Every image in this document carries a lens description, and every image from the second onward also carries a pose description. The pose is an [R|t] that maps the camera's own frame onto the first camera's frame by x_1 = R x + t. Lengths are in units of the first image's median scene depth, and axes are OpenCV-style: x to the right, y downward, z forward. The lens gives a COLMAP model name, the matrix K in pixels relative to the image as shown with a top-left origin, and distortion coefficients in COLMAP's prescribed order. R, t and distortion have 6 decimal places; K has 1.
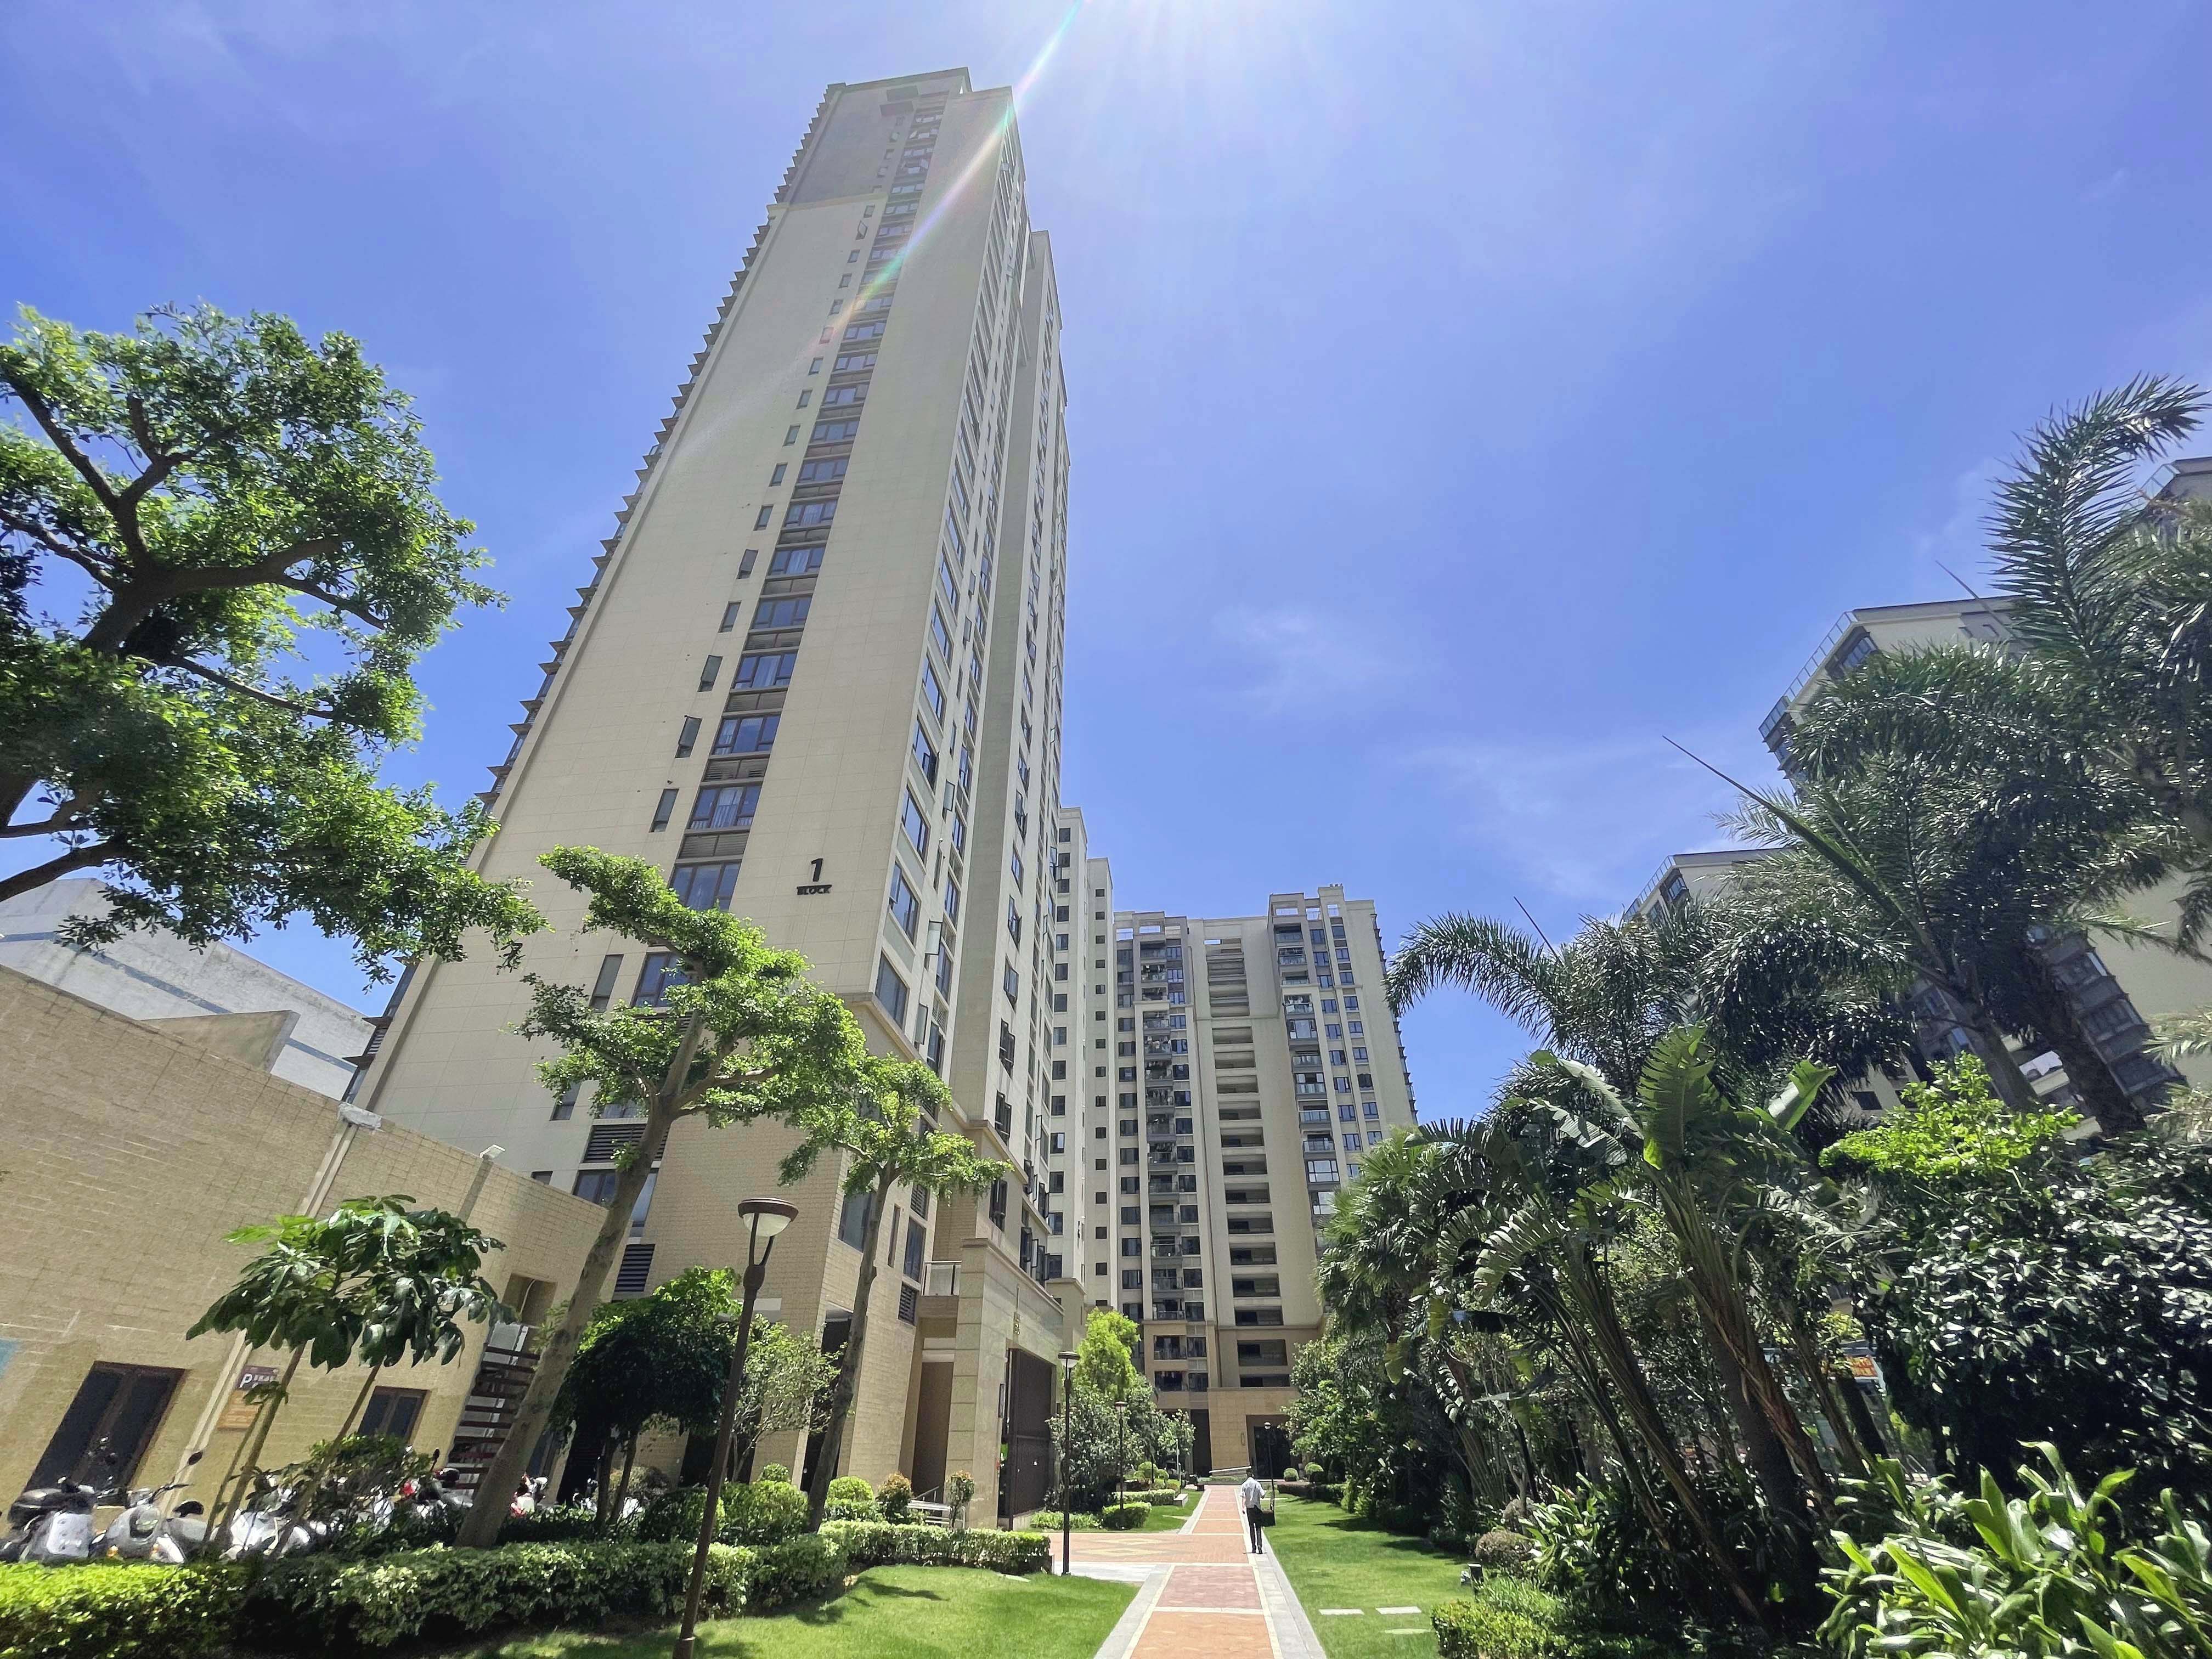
lens RADIAL K [[890.7, 0, 1106.0], [0, 890.7, 829.5], [0, 0, 1]] dist [0.000110, -0.000025]
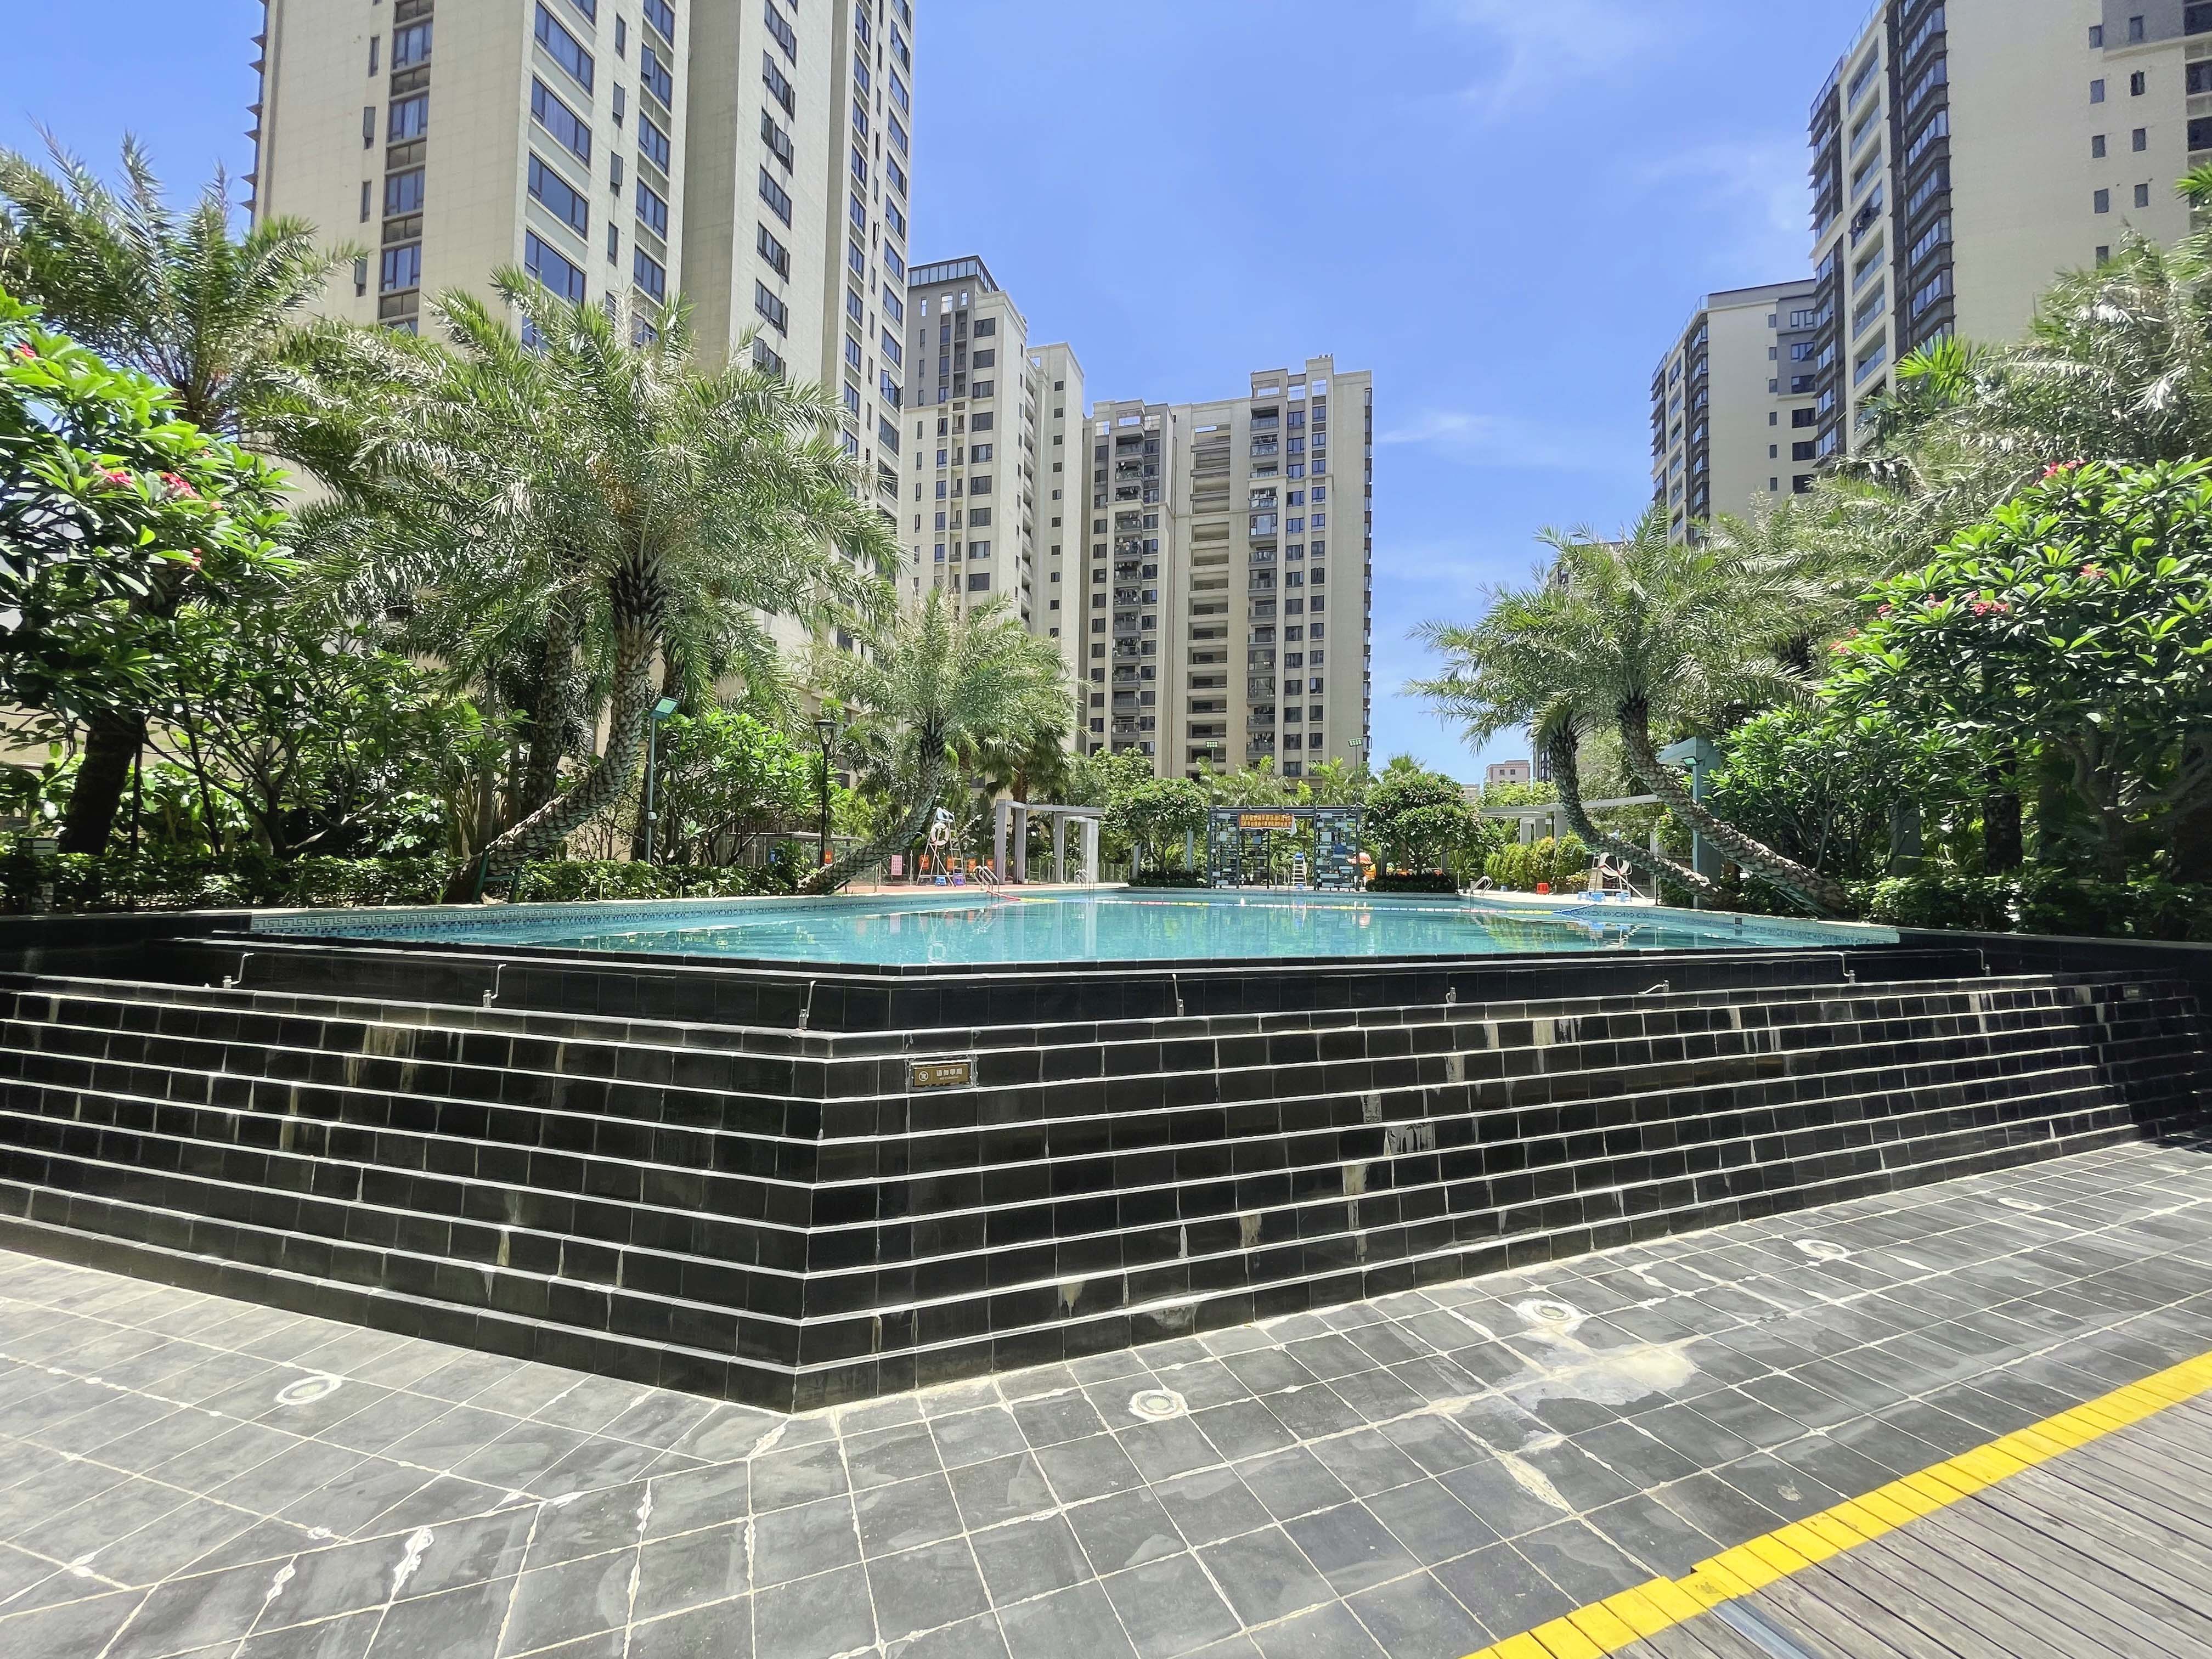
lens RADIAL K [[890.7, 0, 1106.0], [0, 890.7, 829.5], [0, 0, 1]] dist [0.000110, -0.000025]
pose [[0.987546, 0.007039, -0.157172, 0.195278], [0.078337, 0.844358, 0.530022, -0.028961], [0.136441, -0.535734, 0.833291, -0.037659]]
